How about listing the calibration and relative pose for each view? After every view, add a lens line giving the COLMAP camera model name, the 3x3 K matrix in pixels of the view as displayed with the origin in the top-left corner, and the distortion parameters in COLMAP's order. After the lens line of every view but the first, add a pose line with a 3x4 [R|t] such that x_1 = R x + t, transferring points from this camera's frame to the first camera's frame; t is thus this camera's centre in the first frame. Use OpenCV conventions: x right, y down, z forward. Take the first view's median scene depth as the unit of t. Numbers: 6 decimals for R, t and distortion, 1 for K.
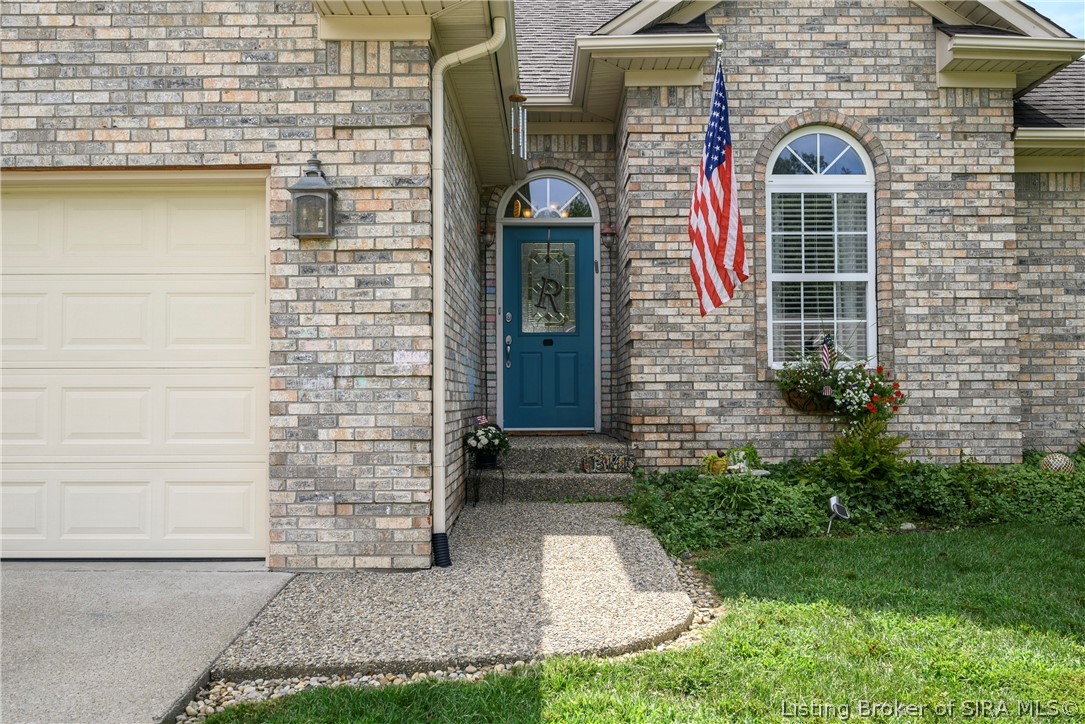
lens RADIAL K [[946.4, 0, 542.5], [0, 946.4, 362.0], [0, 0, 1]] dist [-0.003912, 0.002226]
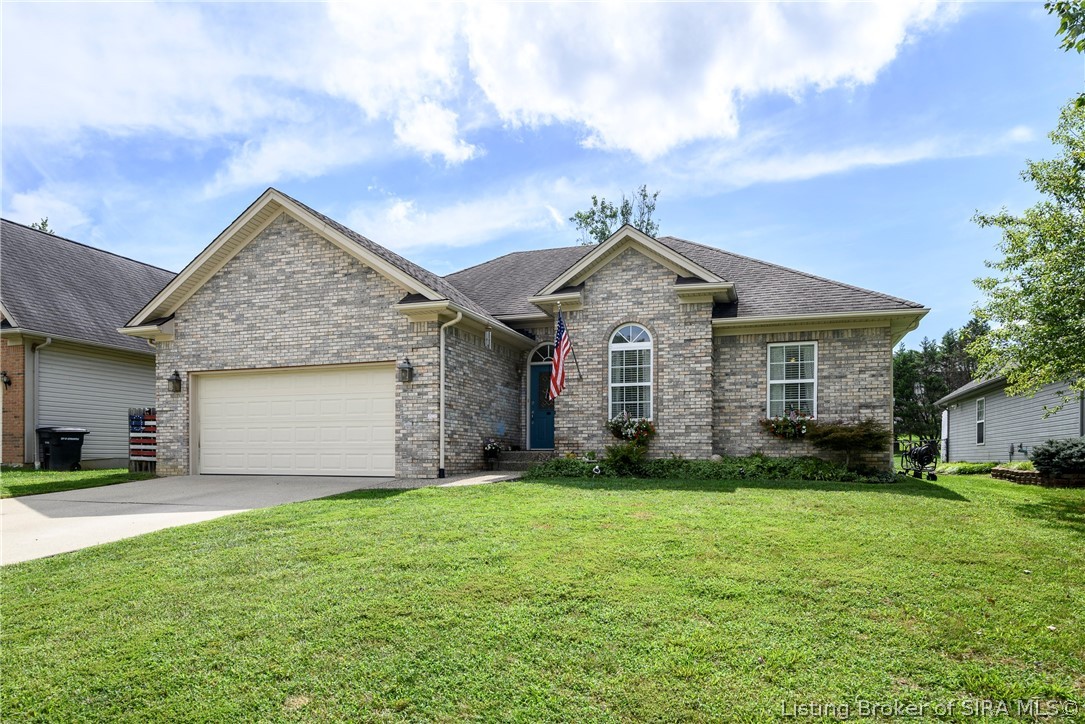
lens RADIAL K [[624.6, 0, 542.6], [0, 624.6, 439.4], [0, 0, 1]] dist [0.001390, 0.000010]
pose [[0.952711, -0.003720, -0.303854, 0.888664], [0.006348, 0.999950, 0.007664, 0.062543], [0.303810, -0.009231, 0.952688, -0.975149]]
